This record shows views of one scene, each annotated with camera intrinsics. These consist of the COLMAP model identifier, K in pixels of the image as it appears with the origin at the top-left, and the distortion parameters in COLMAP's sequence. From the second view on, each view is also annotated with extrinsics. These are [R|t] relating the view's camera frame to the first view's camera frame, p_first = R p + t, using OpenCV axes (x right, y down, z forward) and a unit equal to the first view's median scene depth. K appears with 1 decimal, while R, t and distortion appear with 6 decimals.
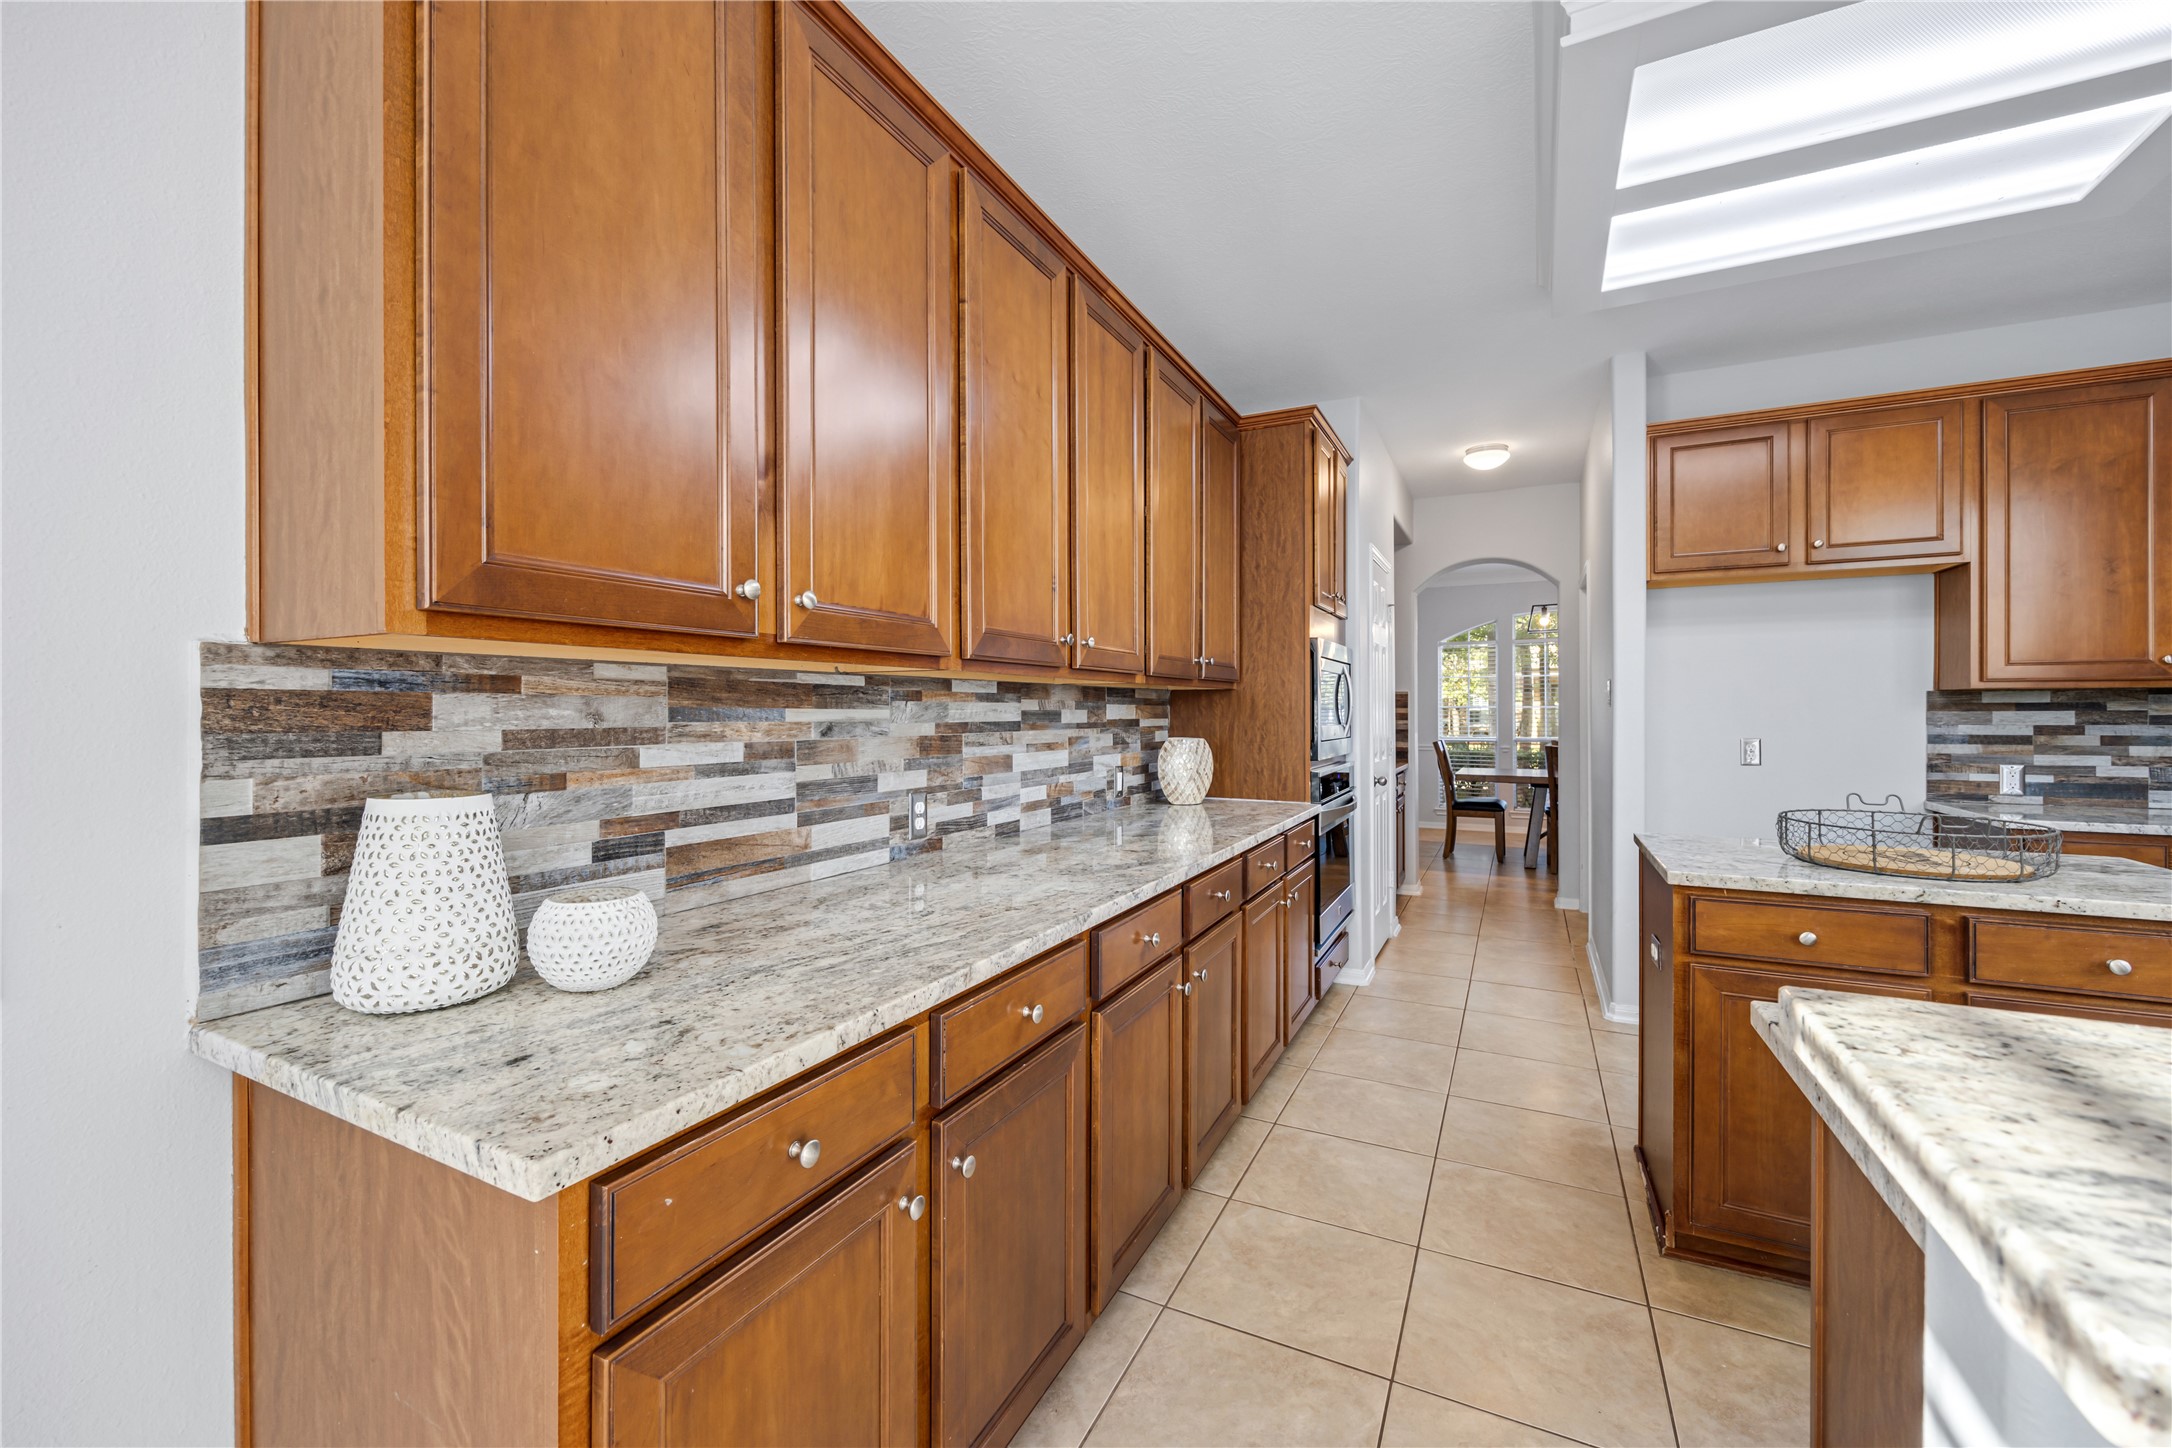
lens RADIAL K [[862.9, 0, 1078.3], [0, 862.9, 710.6], [0, 0, 1]] dist [0.003503, 0.000219]
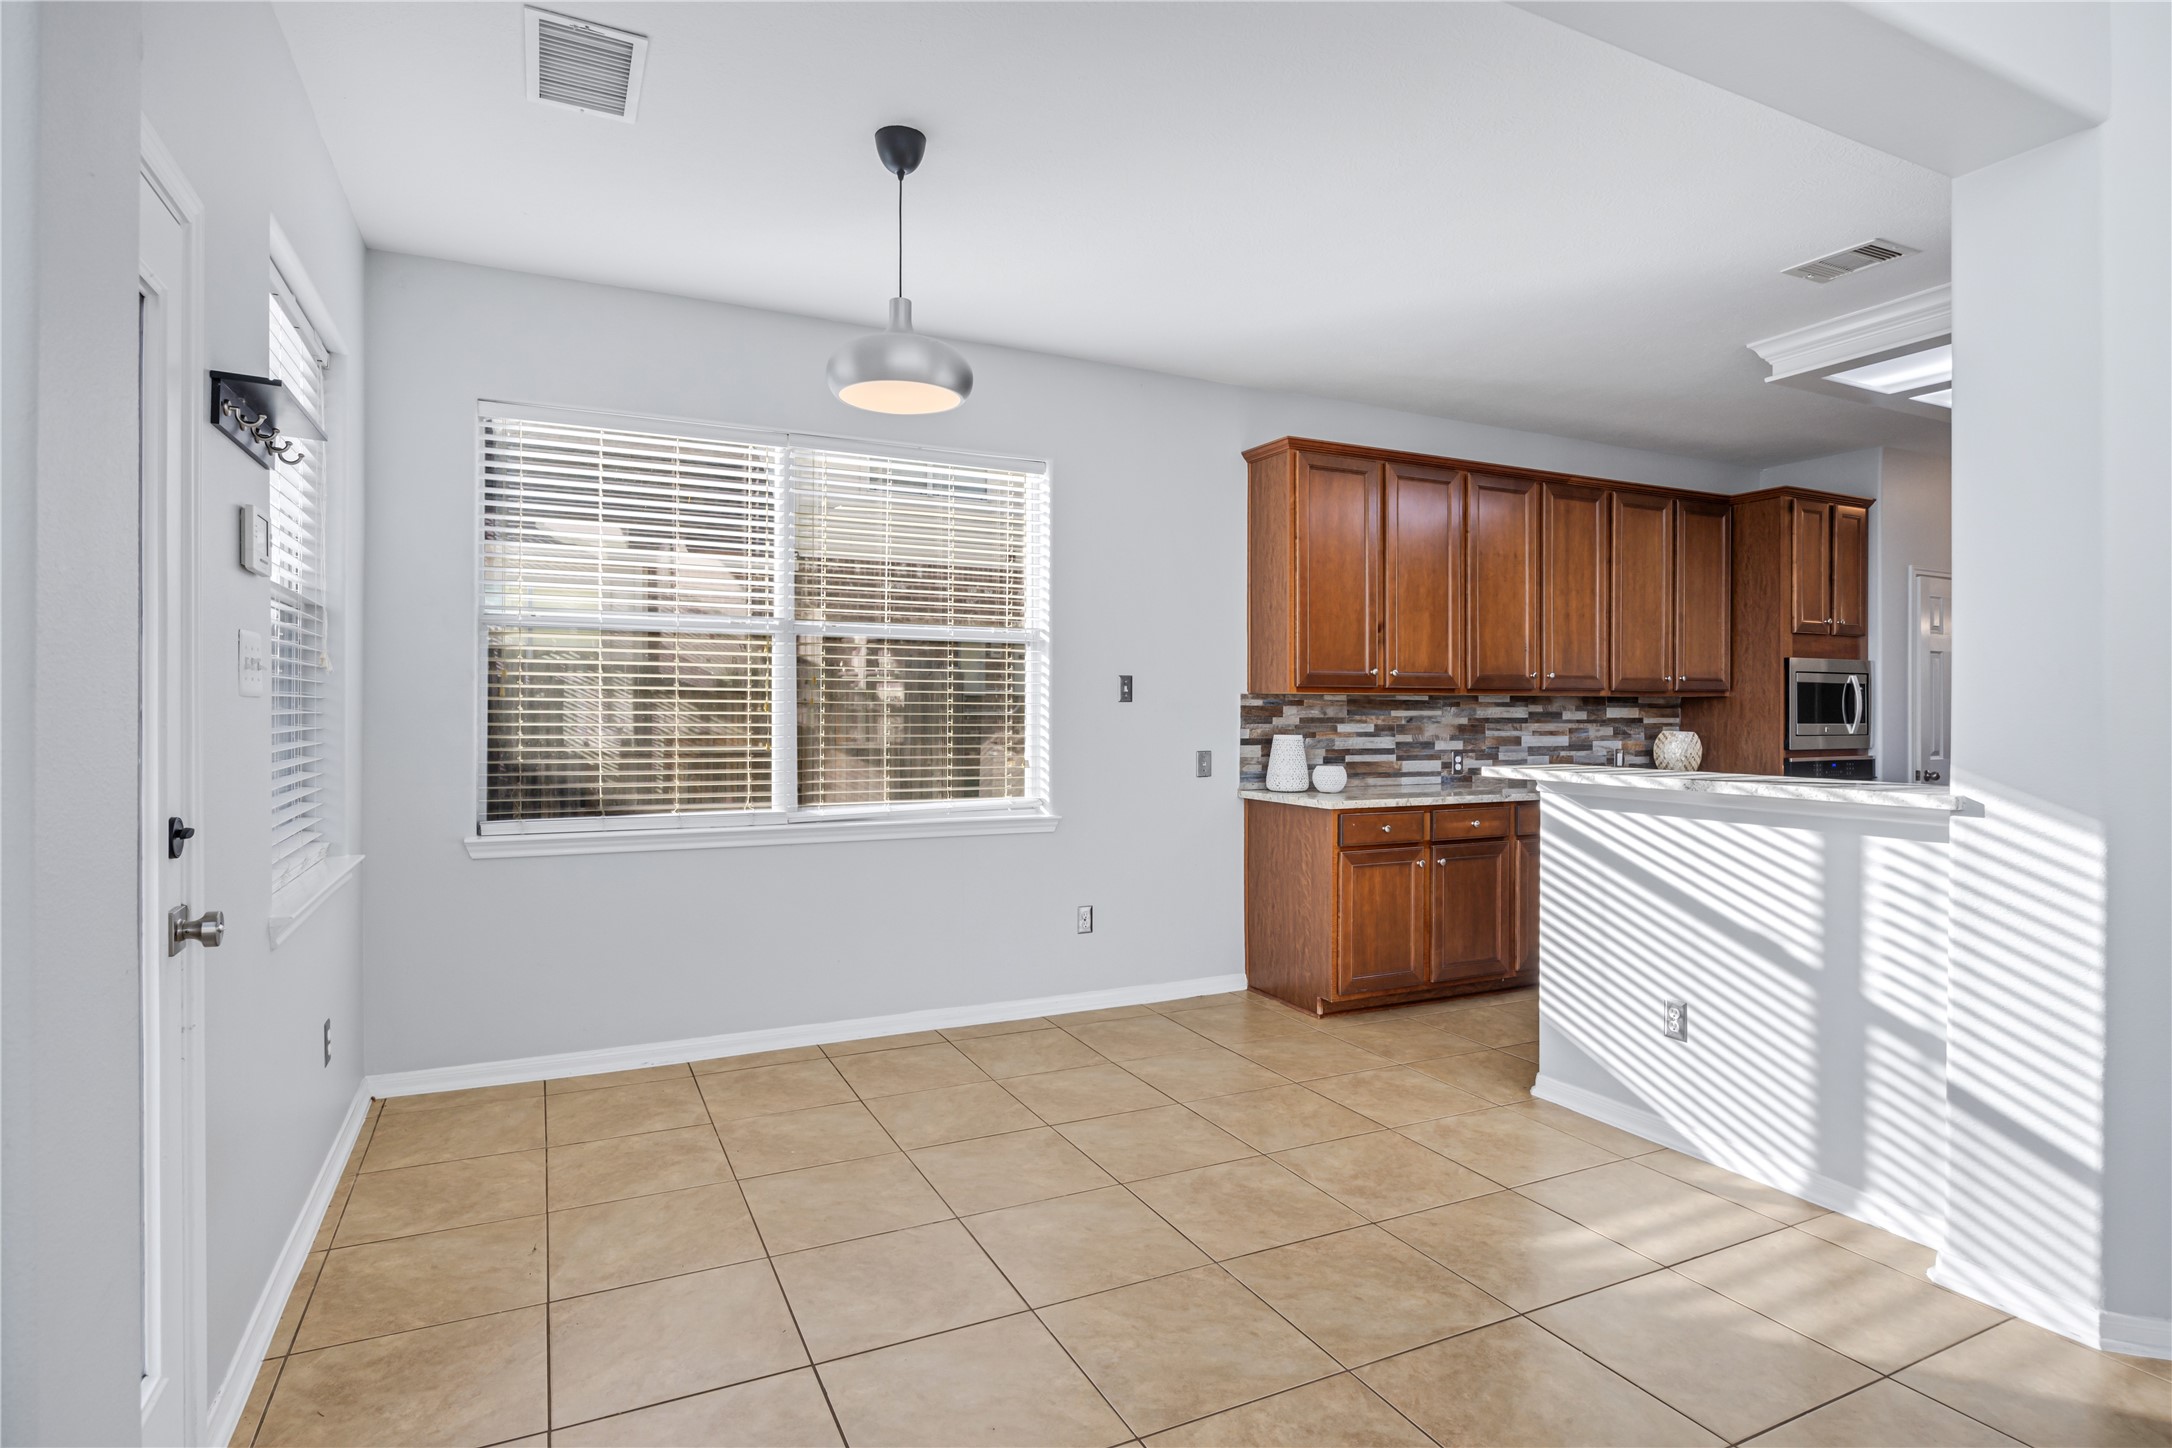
lens RADIAL K [[1110.7, 0, 1083.1], [0, 1110.7, 714.7], [0, 0, 1]] dist [0.002640, 0.000084]
pose [[0.801242, 0.002203, -0.598336, 0.823825], [-0.001240, 0.999997, 0.002022, 0.003947], [0.598339, -0.000878, 0.801242, -1.989973]]
